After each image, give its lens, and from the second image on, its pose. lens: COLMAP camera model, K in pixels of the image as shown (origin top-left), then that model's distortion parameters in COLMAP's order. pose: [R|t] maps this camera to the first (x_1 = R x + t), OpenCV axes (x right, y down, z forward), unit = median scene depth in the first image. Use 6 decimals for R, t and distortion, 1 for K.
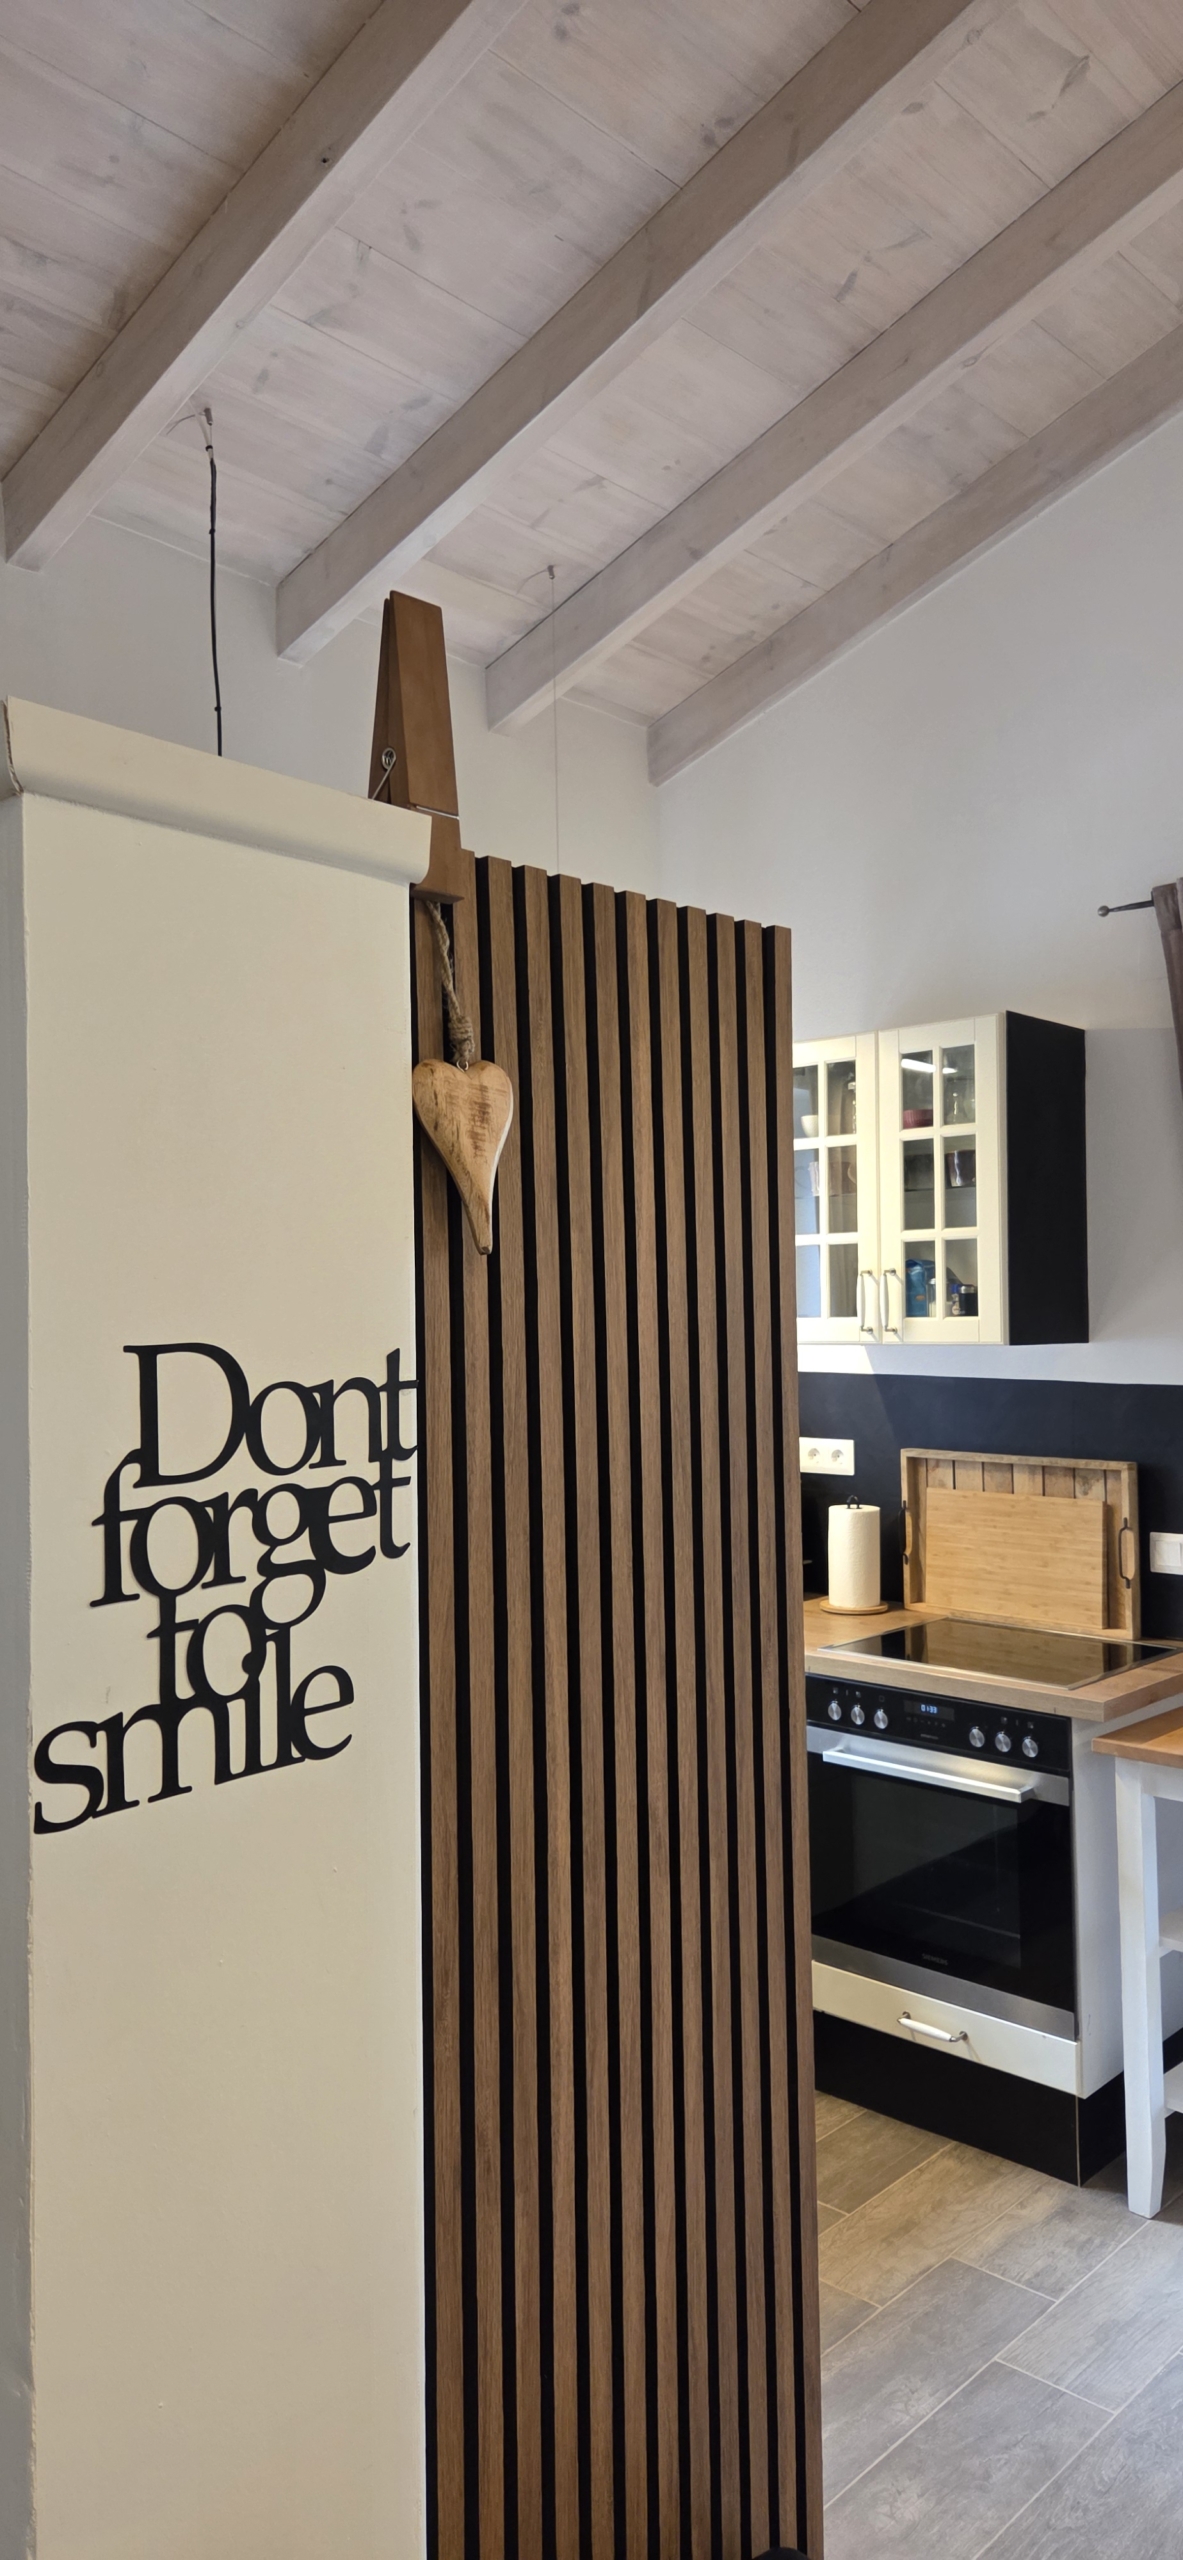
lens RADIAL K [[1705.8, 0, 591.5], [0, 1705.8, 1280.0], [0, 0, 1]] dist [0.031688, -0.006801]
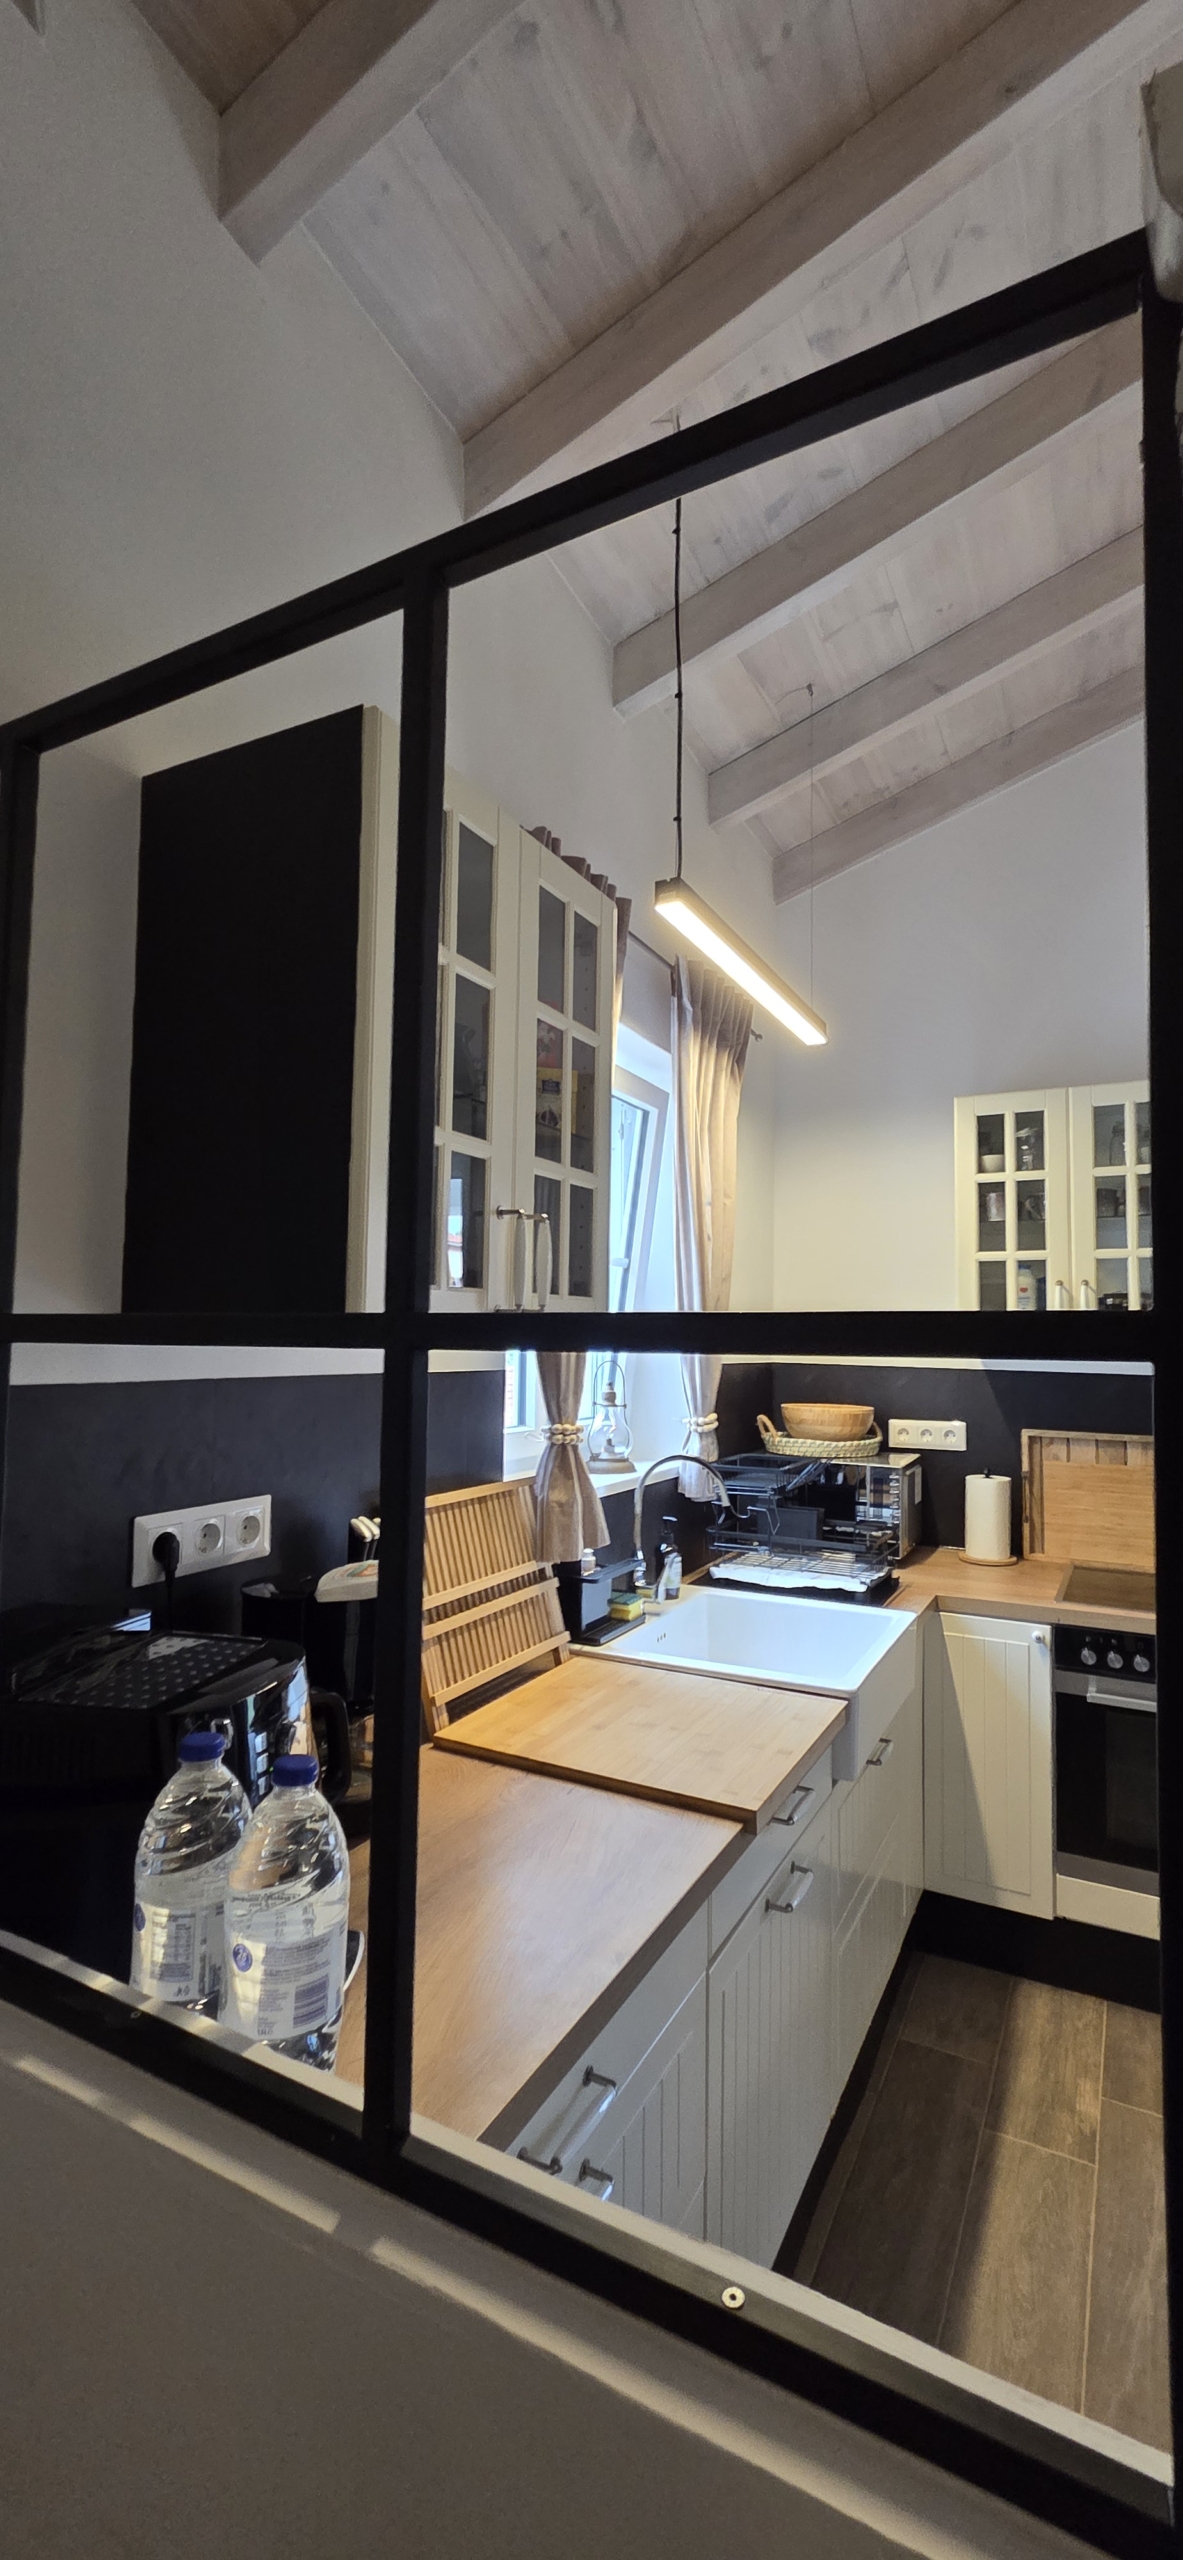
lens RADIAL K [[1044.9, 0, 589.4], [0, 1044.9, 1266.8], [0, 0, 1]] dist [0.001393, 0.000847]
pose [[0.965796, 0.044885, 0.255389, -0.340856], [-0.031232, 0.997870, -0.057271, 0.035844], [-0.257416, 0.047336, 0.965141, 0.353982]]
